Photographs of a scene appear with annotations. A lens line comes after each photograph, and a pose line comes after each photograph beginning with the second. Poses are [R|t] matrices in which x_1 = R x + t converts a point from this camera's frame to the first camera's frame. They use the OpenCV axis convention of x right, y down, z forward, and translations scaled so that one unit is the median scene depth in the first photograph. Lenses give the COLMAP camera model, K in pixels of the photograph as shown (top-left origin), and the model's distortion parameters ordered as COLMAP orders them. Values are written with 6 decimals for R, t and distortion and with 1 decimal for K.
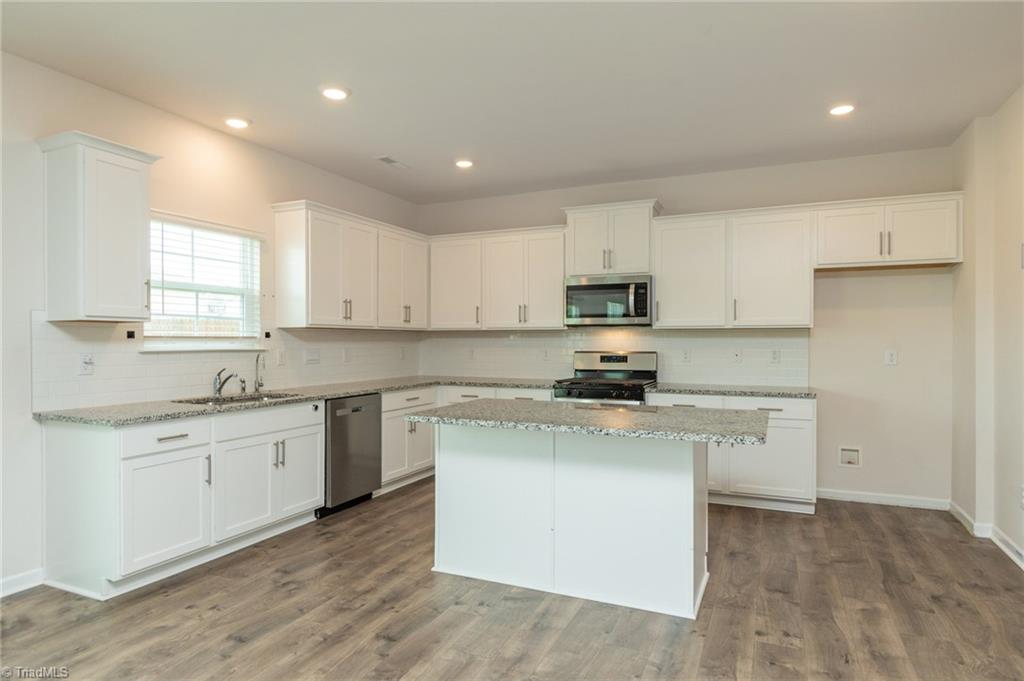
lens RADIAL K [[584.0, 0, 512.0], [0, 584.0, 340.5], [0, 0, 1]] dist [-0.018836, -0.000592]
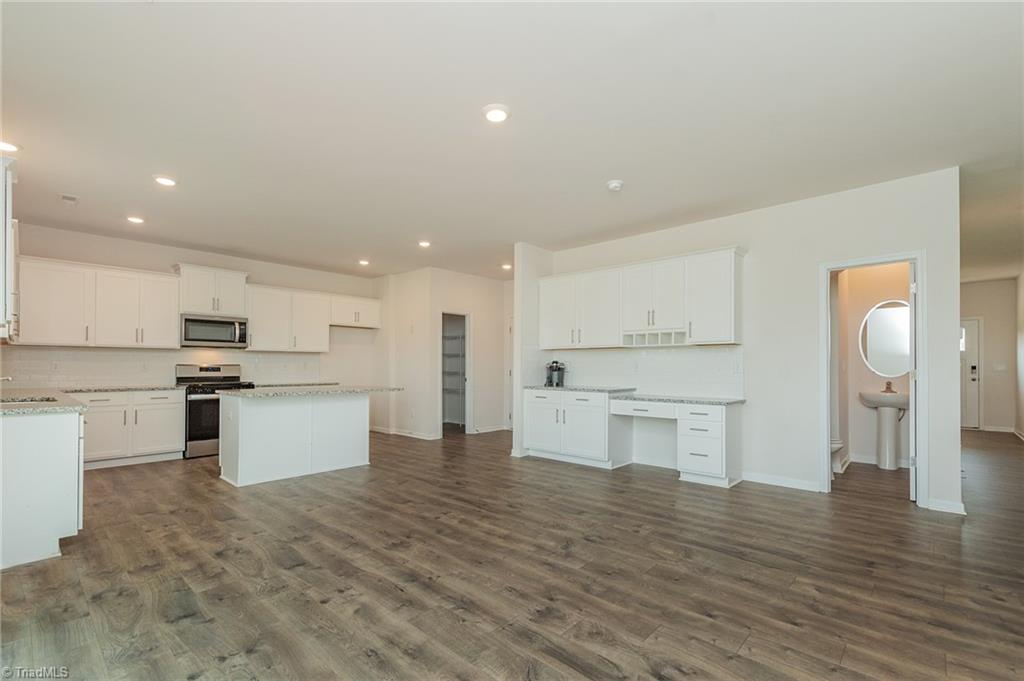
lens RADIAL K [[453.9, 0, 513.3], [0, 453.9, 363.9], [0, 0, 1]] dist [-0.000053, -0.000034]
pose [[0.309378, 0.007661, 0.950908, -0.753342], [-0.000124, 0.999968, -0.008016, 0.028313], [-0.950939, 0.002363, 0.309369, -0.121728]]
